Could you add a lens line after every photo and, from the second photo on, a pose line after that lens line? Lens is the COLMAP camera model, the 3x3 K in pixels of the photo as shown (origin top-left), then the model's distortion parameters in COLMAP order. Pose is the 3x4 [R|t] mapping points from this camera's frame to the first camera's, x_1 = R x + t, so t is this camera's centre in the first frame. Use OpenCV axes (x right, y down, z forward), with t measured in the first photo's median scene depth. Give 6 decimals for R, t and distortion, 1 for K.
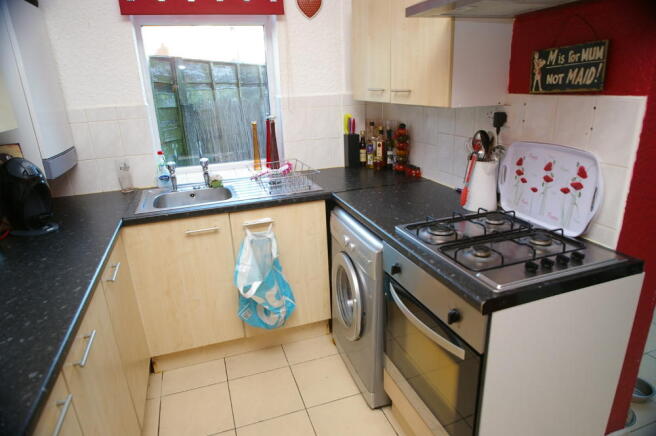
lens RADIAL K [[406.1, 0, 328.0], [0, 406.1, 218.0], [0, 0, 1]] dist [-0.022423, -0.001263]
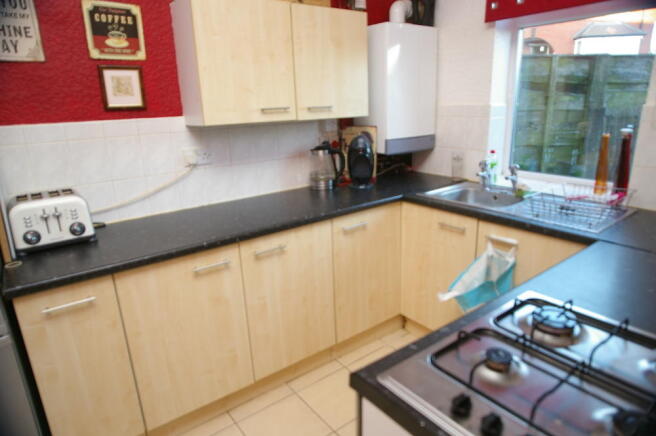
lens RADIAL K [[413.1, 0, 328.0], [0, 413.1, 218.0], [0, 0, 1]] dist [-0.064543, 0.043482]
pose [[0.322504, 0.297518, -0.898596, 0.469021], [-0.284877, 0.935814, 0.207599, -0.105557], [0.902683, 0.189037, 0.386559, 0.259758]]
